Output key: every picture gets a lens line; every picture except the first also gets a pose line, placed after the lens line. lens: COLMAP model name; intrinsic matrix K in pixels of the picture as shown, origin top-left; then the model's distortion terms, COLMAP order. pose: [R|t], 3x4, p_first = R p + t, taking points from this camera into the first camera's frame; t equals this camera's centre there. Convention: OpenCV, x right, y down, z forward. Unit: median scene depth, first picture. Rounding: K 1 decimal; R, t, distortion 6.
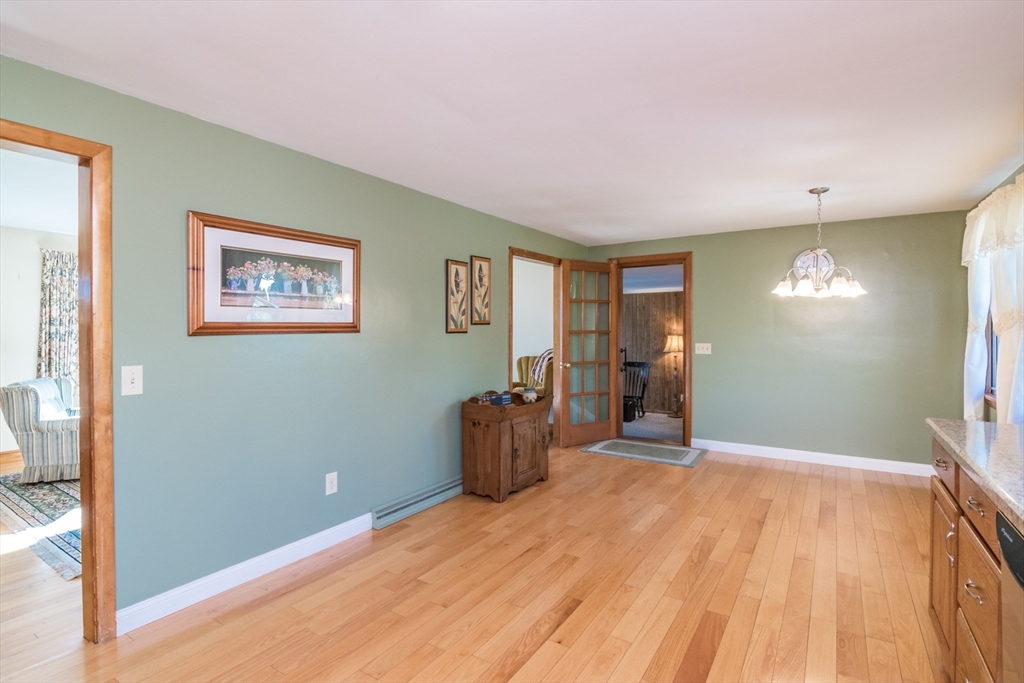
lens RADIAL K [[501.1, 0, 507.7], [0, 501.1, 336.0], [0, 0, 1]] dist [-0.010152, -0.002623]
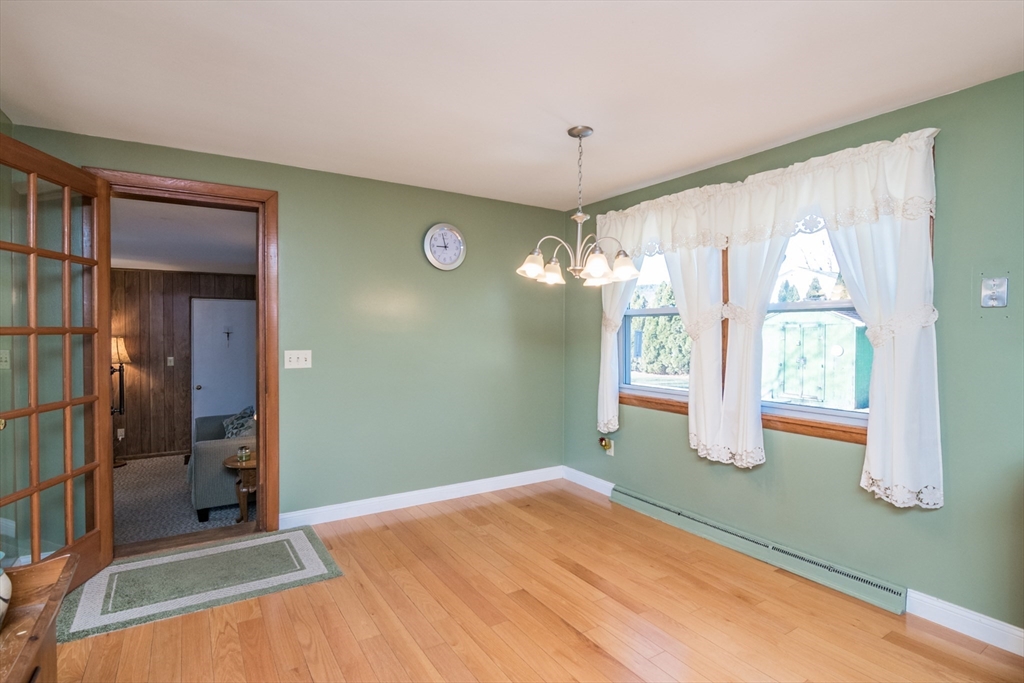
lens RADIAL K [[501.1, 0, 504.4], [0, 501.1, 335.6], [0, 0, 1]] dist [-0.010152, -0.002623]
pose [[0.419651, -0.003374, 0.907679, -0.065908], [0.008197, 0.999966, -0.000073, -0.001503], [-0.907648, 0.007471, 0.419665, 0.714117]]
